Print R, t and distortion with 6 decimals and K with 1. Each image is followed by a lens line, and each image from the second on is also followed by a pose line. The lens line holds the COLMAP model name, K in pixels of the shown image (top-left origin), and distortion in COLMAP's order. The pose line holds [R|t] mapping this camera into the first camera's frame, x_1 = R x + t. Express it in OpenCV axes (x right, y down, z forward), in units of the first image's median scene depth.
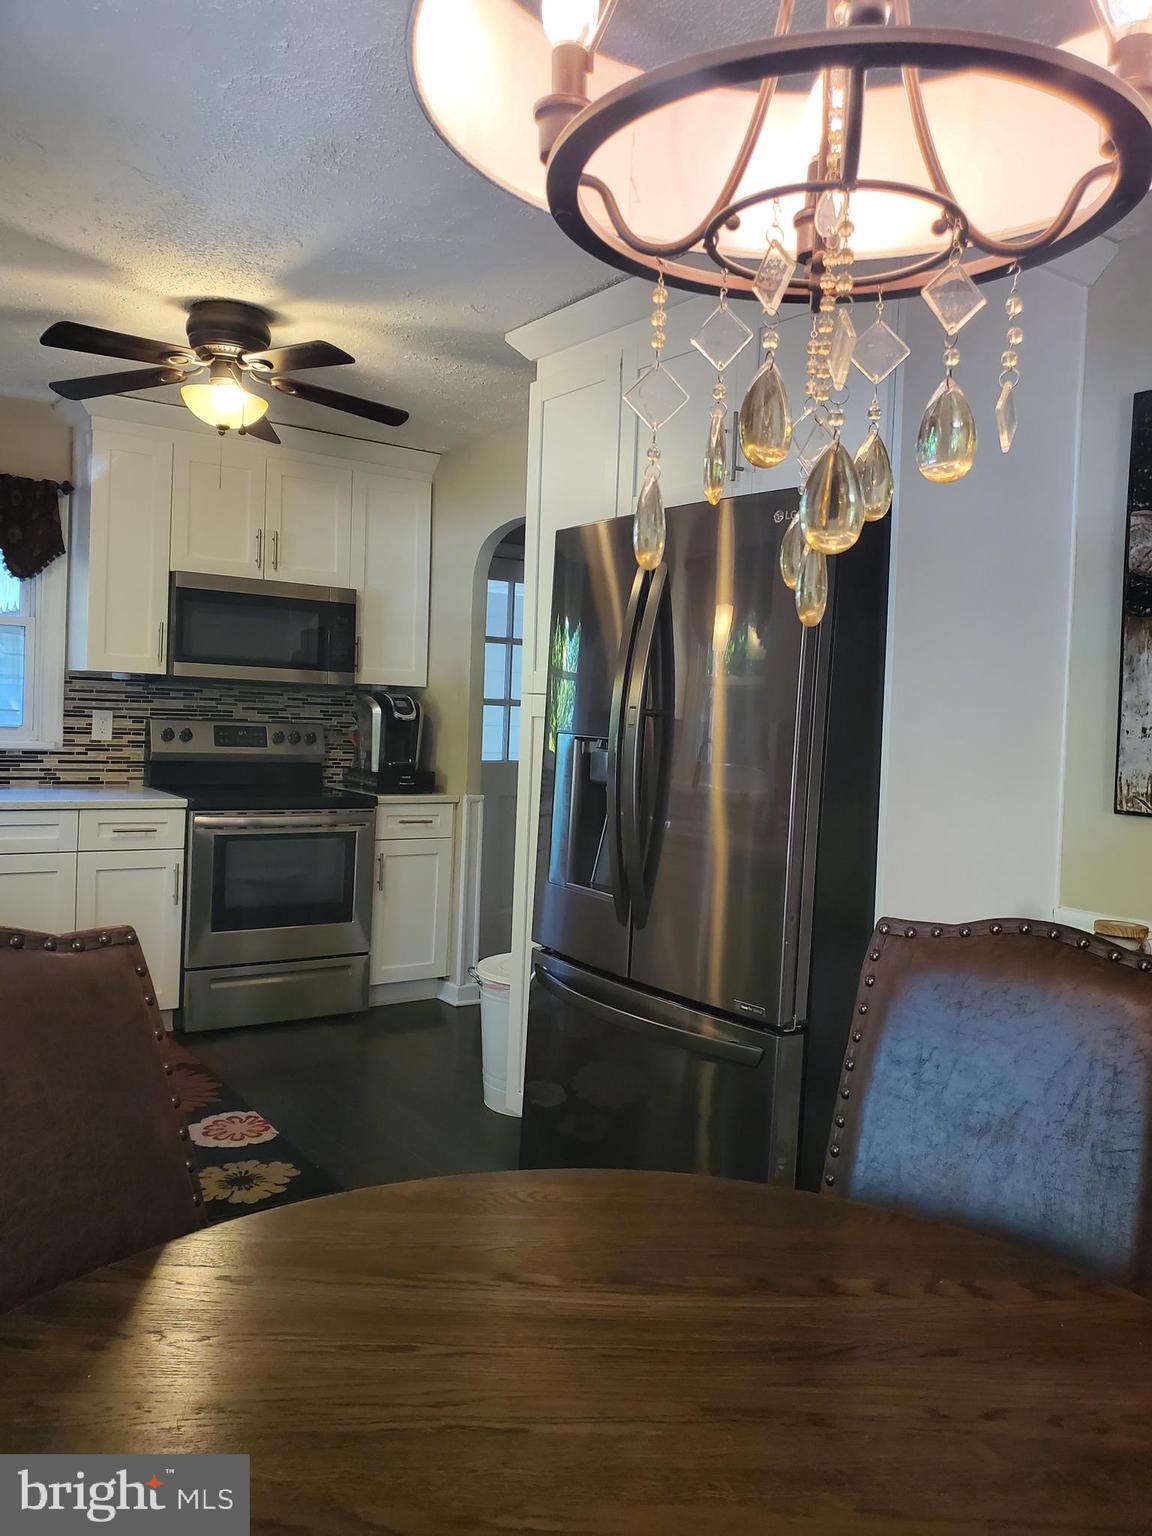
lens RADIAL K [[1189.9, 0, 576.4], [0, 1189.9, 766.9], [0, 0, 1]] dist [0.011918, -0.004620]
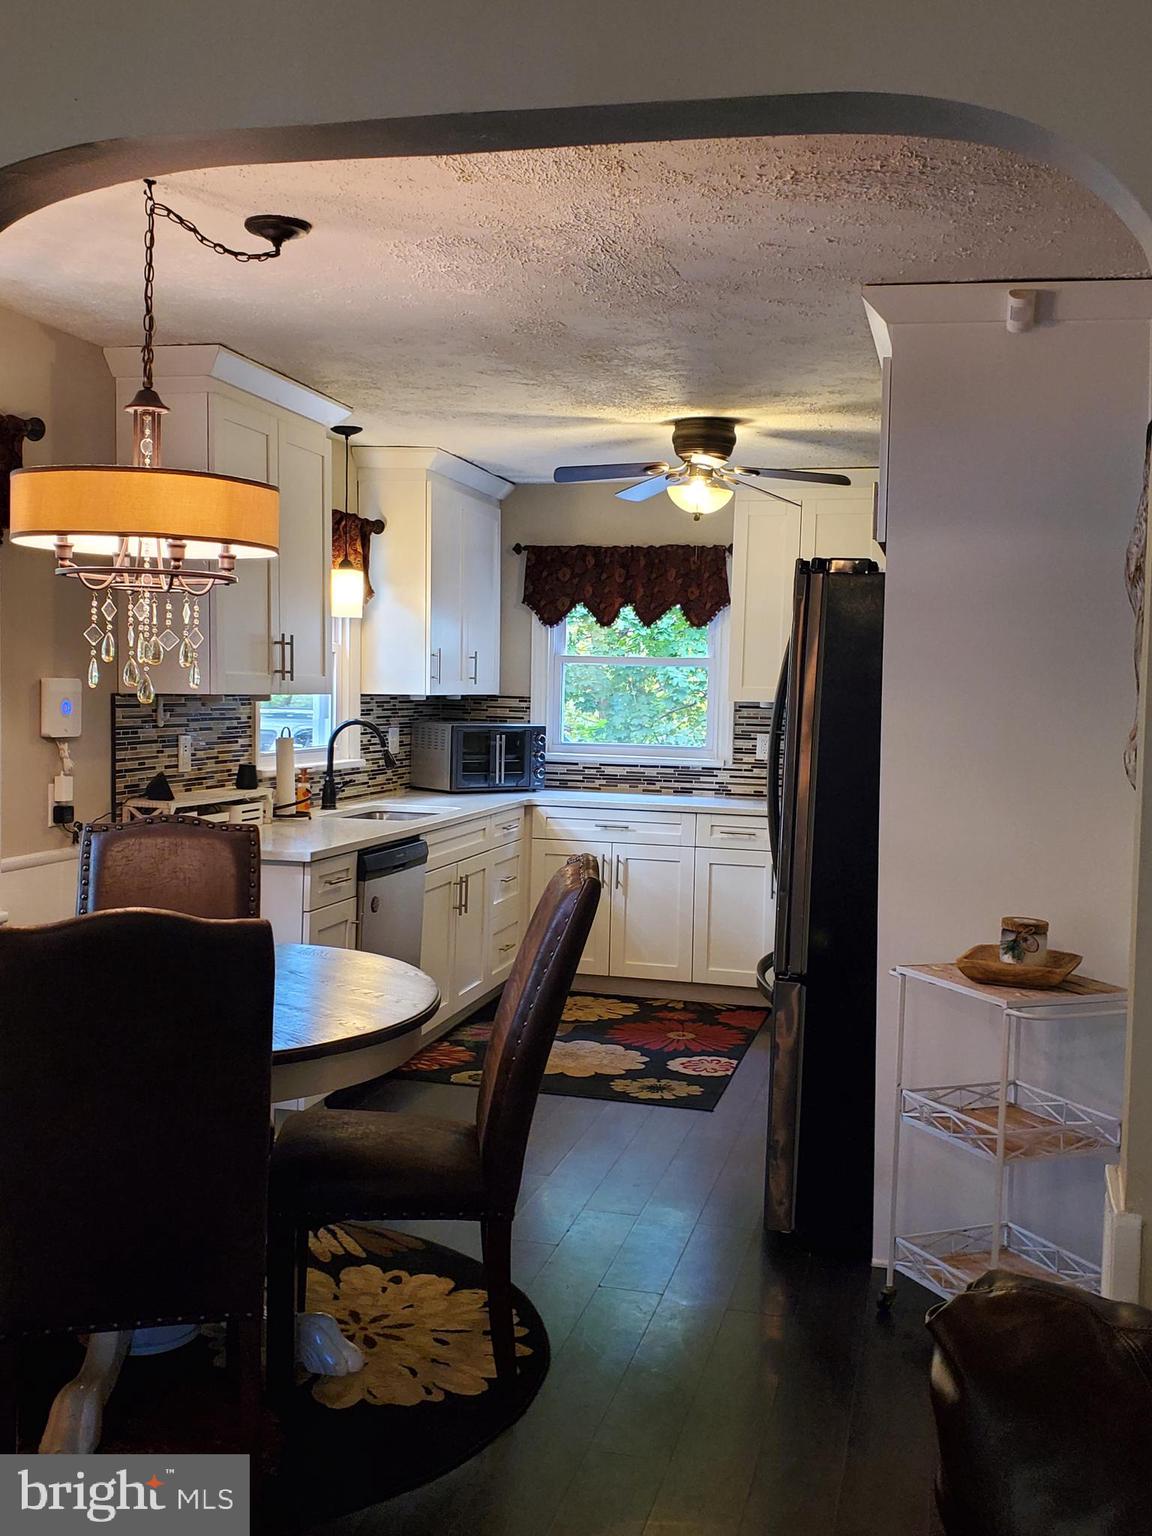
lens RADIAL K [[1523.4, 0, 581.3], [0, 1523.4, 766.2], [0, 0, 1]] dist [0.189198, 0.000000]
pose [[0.666269, 0.011593, -0.745622, 0.635623], [-0.034318, 0.999296, -0.015128, 0.013862], [0.744922, 0.035667, 0.666198, -0.141160]]
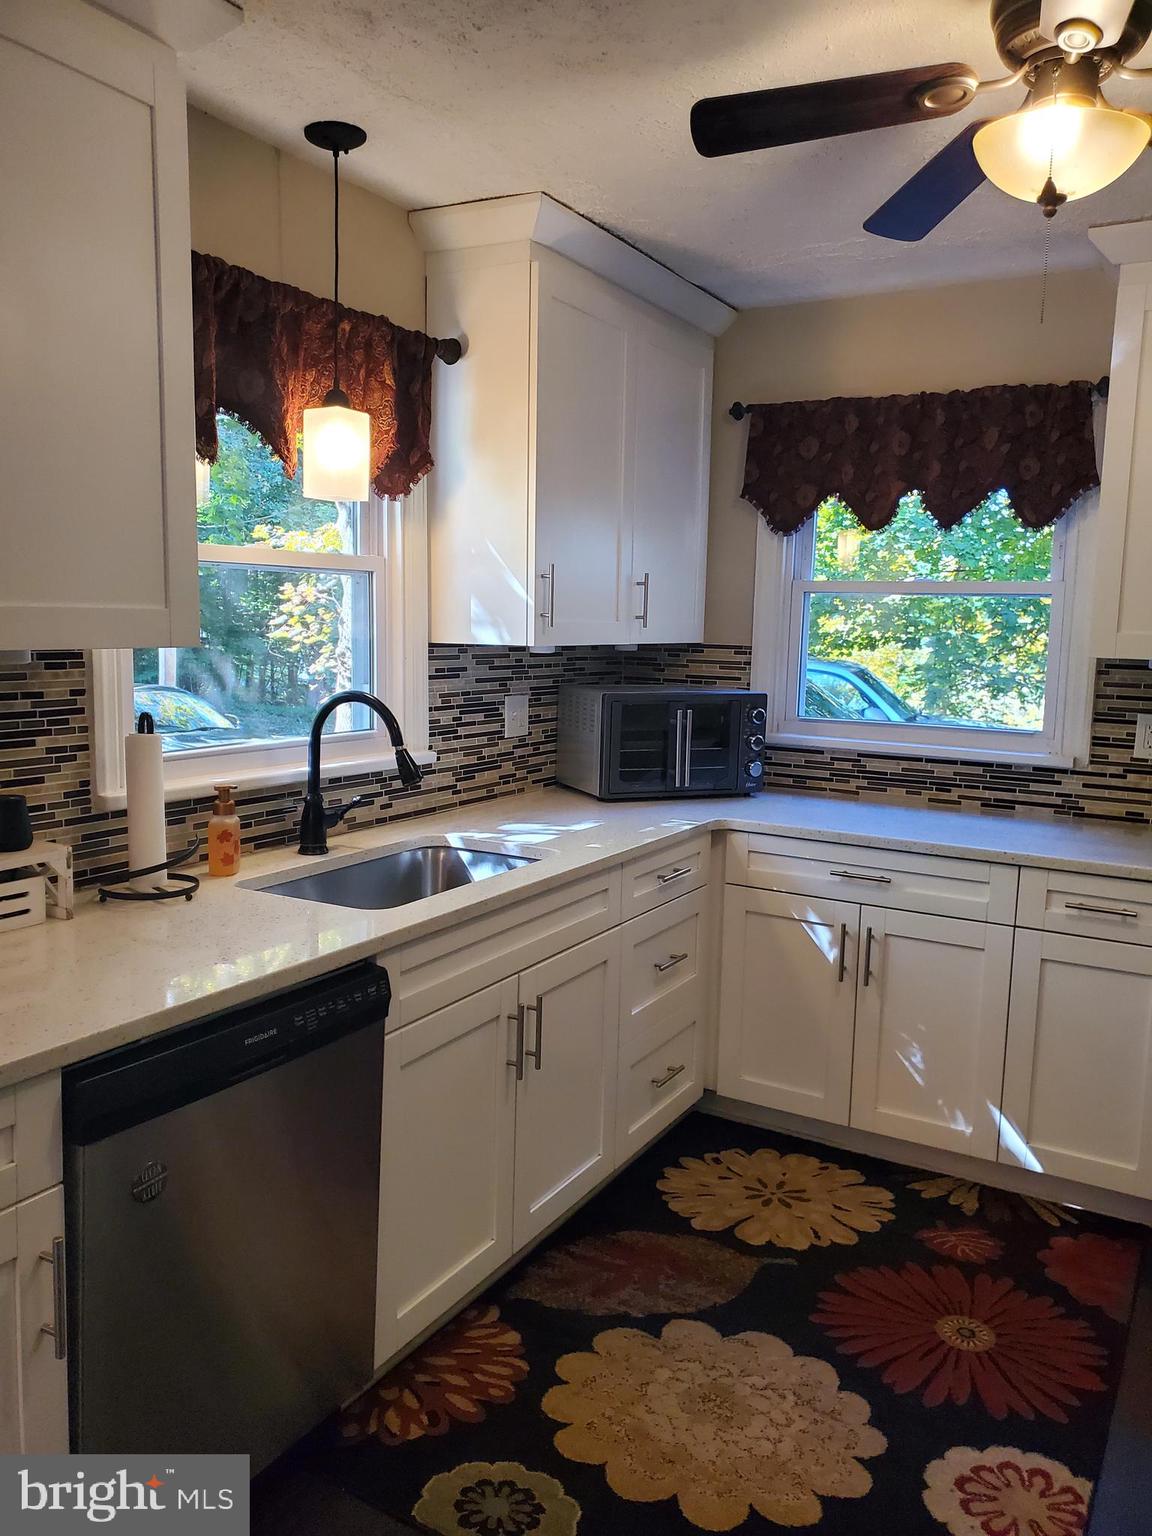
lens RADIAL K [[1189.9, 0, 576.2], [0, 1189.9, 771.9], [0, 0, 1]] dist [0.011918, -0.004620]
pose [[0.431671, 0.082225, -0.898276, 0.071630], [-0.054312, 0.996399, 0.065107, -0.043641], [0.900395, 0.020682, 0.434583, 0.440153]]
